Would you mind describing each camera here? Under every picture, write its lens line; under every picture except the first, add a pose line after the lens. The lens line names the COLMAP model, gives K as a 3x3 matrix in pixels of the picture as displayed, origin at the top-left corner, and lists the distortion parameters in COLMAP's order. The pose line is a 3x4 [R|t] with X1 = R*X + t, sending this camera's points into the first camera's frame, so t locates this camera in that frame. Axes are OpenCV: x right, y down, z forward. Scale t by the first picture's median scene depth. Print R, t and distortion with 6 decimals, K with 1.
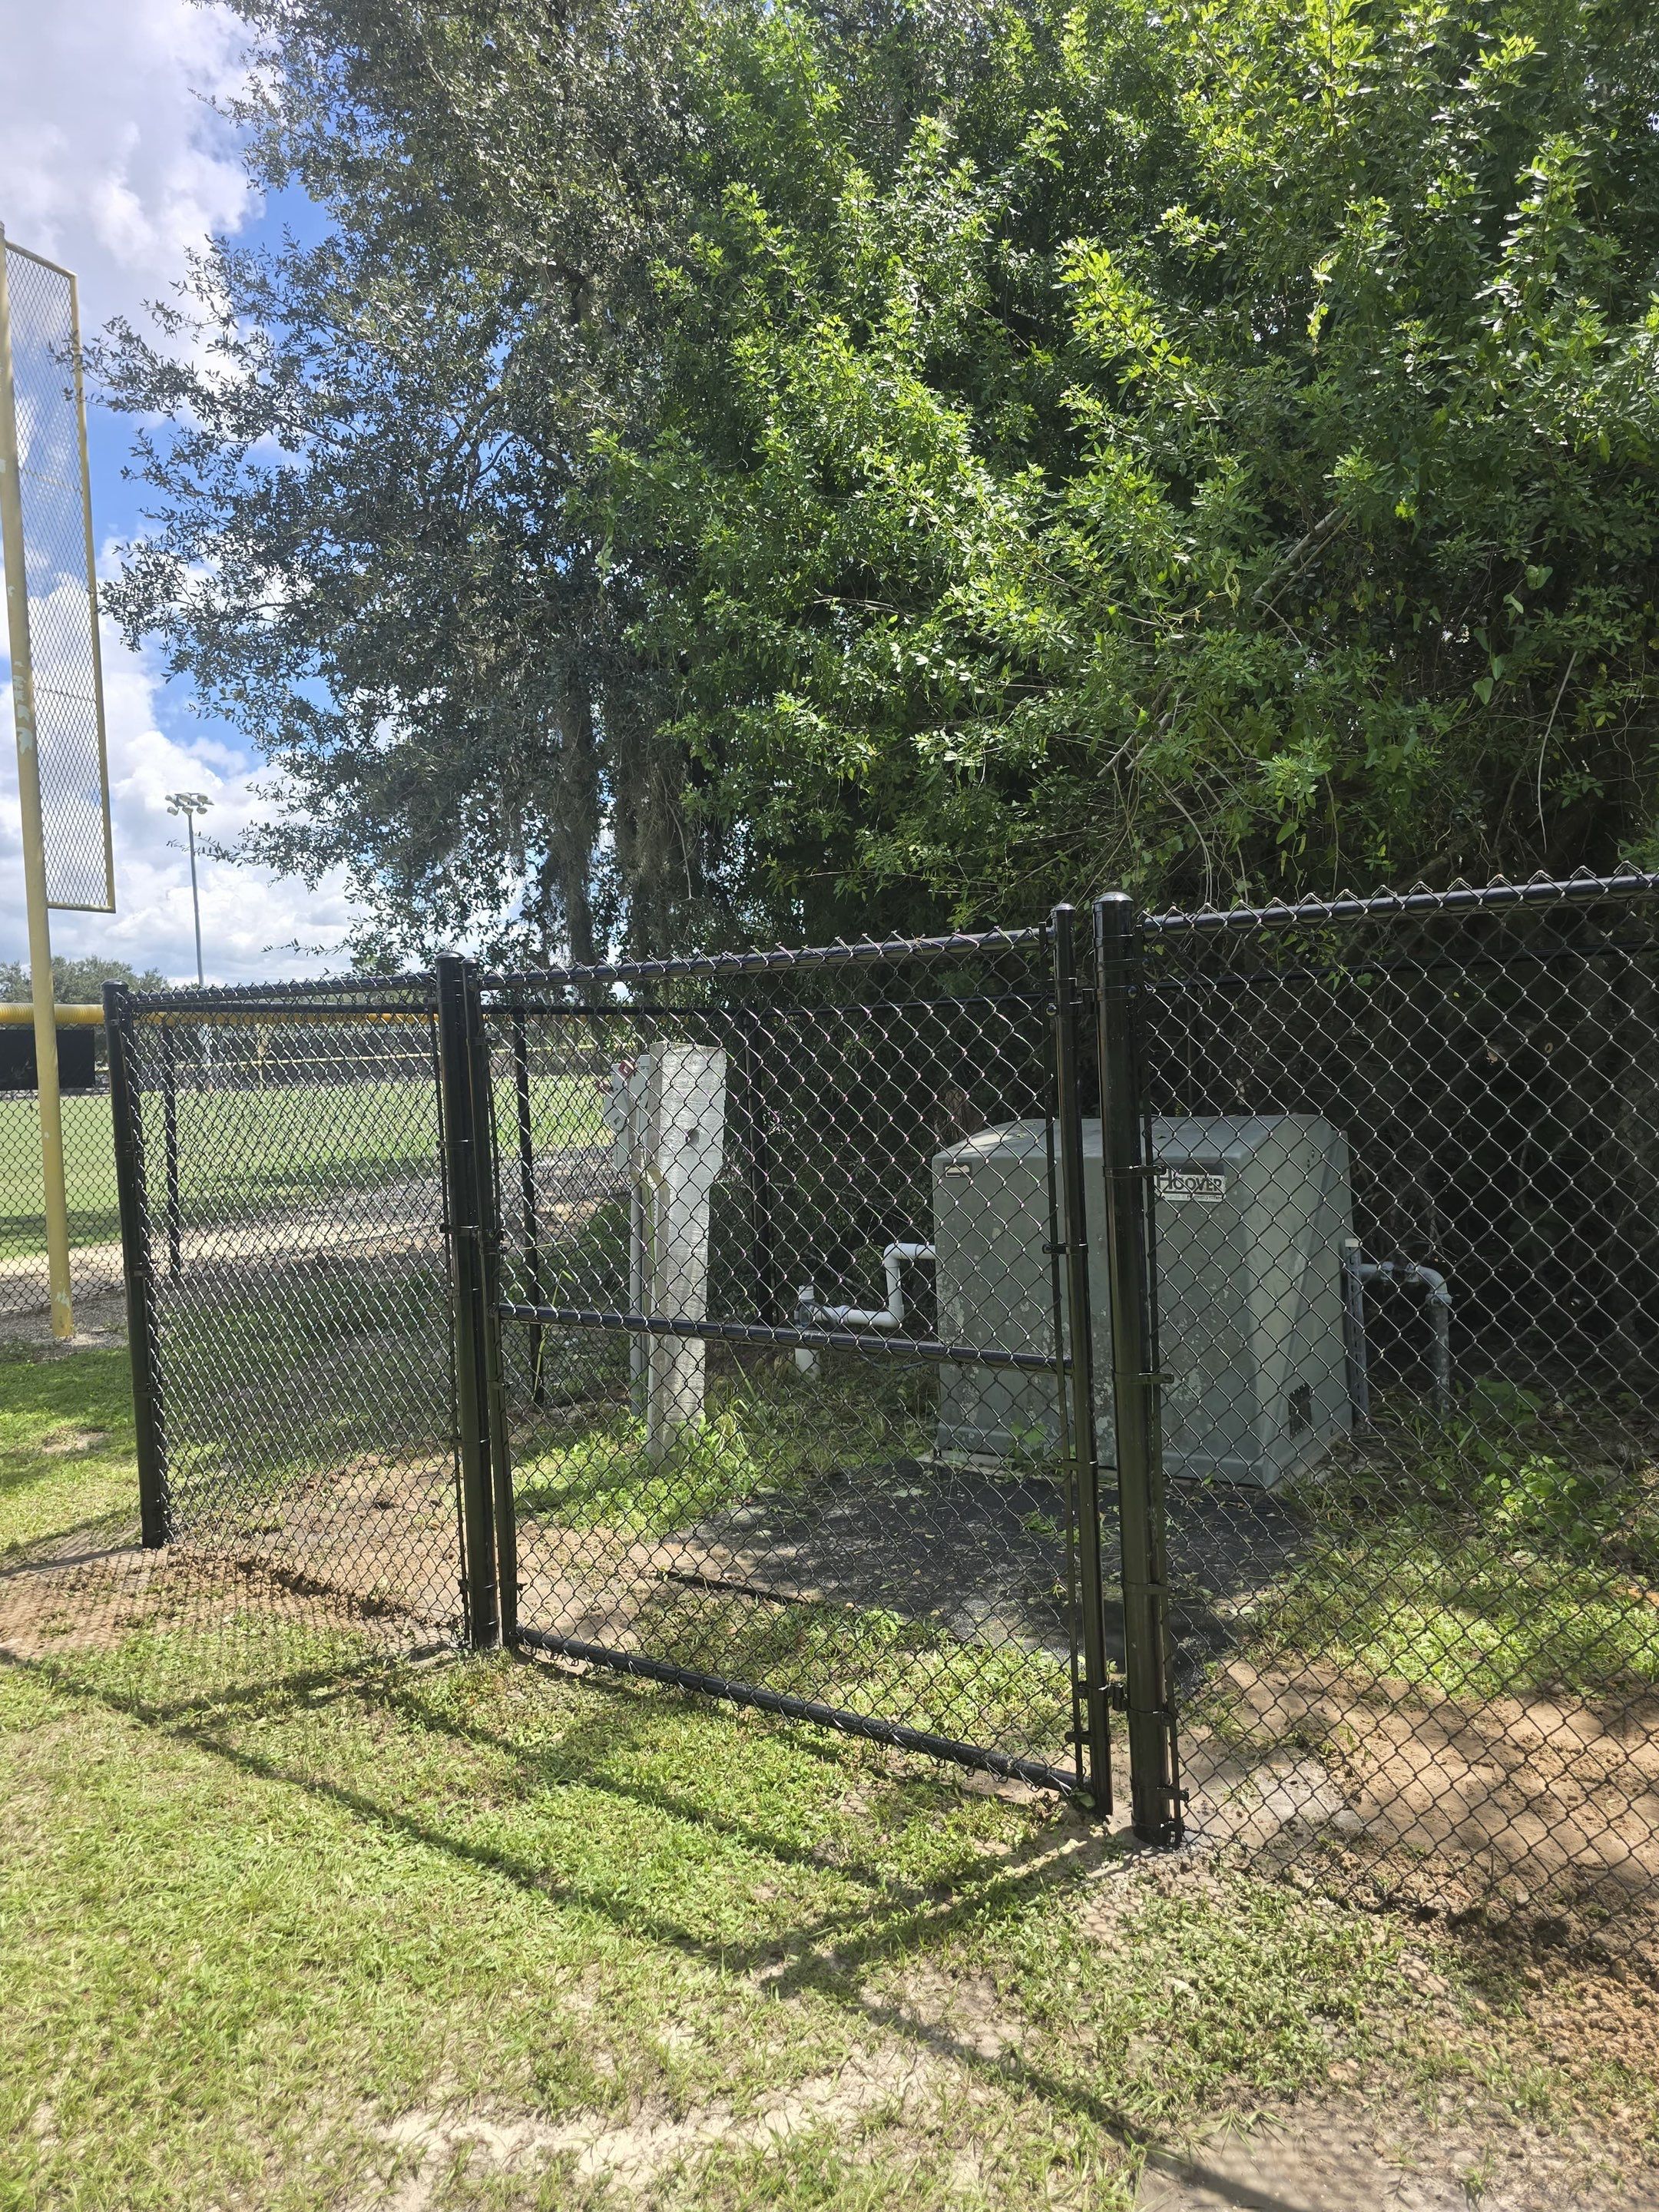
lens RADIAL K [[1529.1, 0, 853.6], [0, 1529.1, 1122.4], [0, 0, 1]] dist [0.069099, -0.060314]
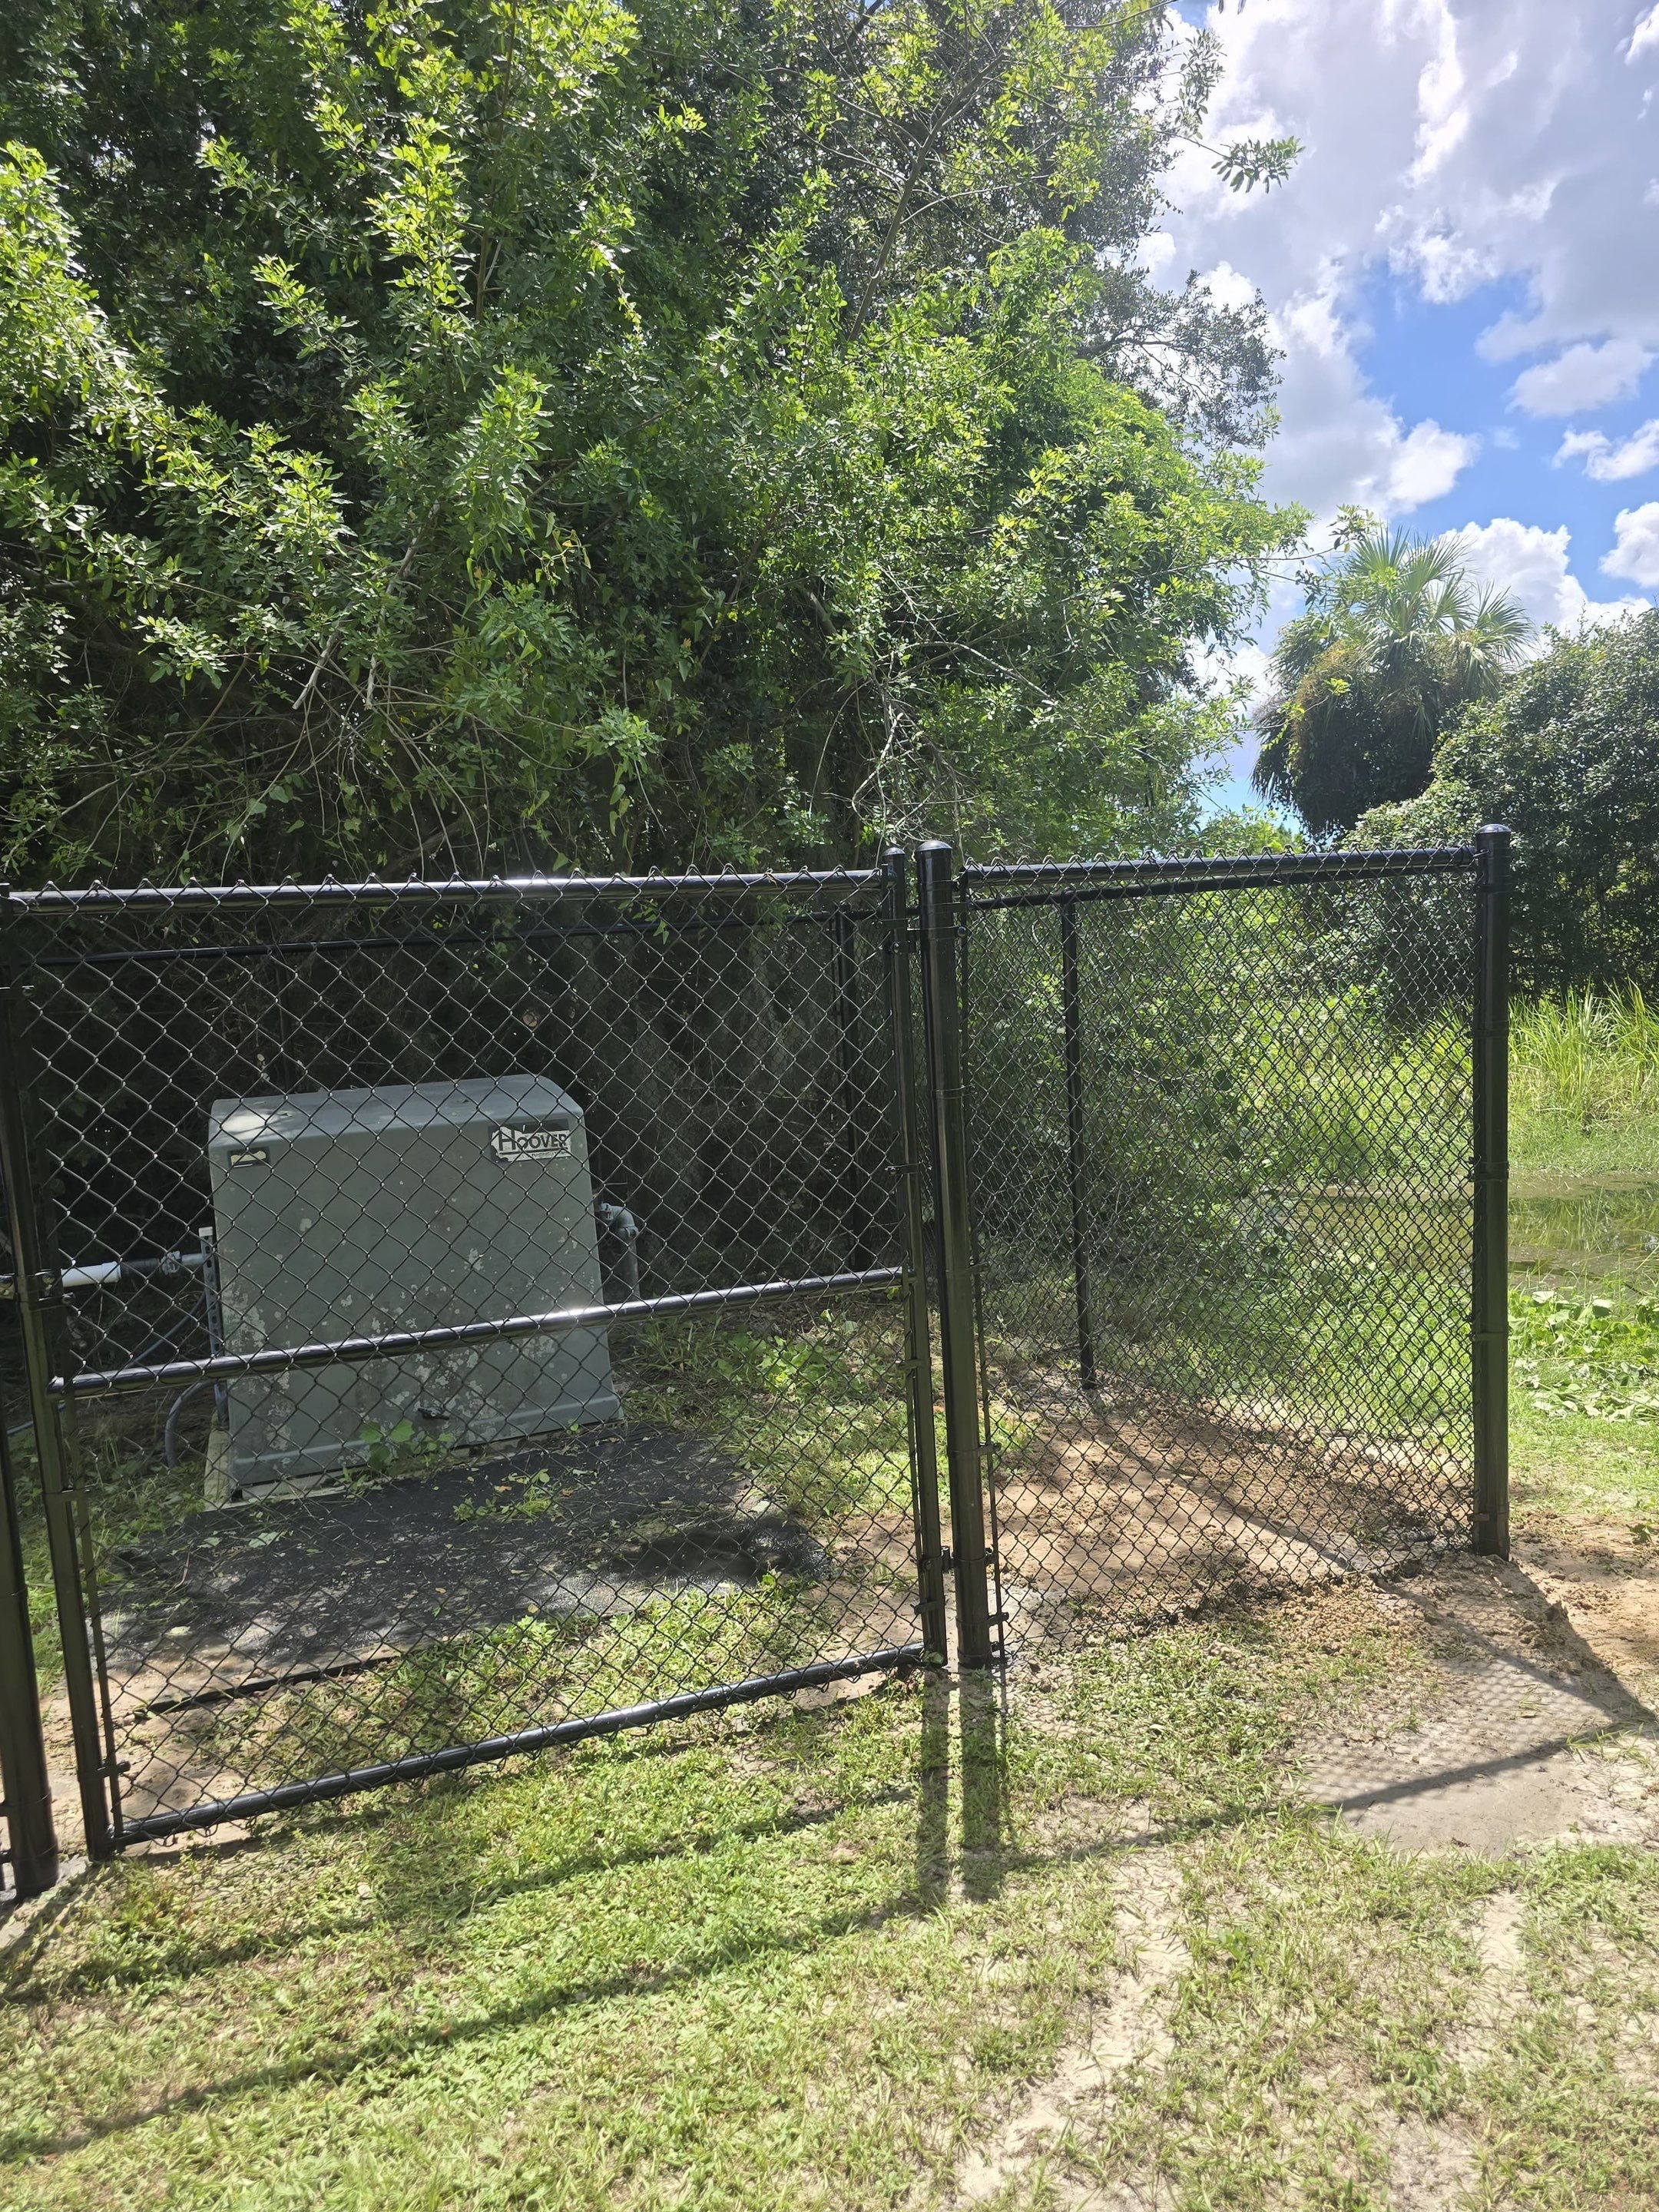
lens RADIAL K [[1529.1, 0, 853.6], [0, 1529.1, 1122.4], [0, 0, 1]] dist [0.069099, -0.060314]
pose [[0.571694, -0.079098, 0.816645, -0.718437], [0.074945, 0.996215, 0.044025, -0.001461], [-0.817037, 0.036034, 0.575458, 0.370689]]
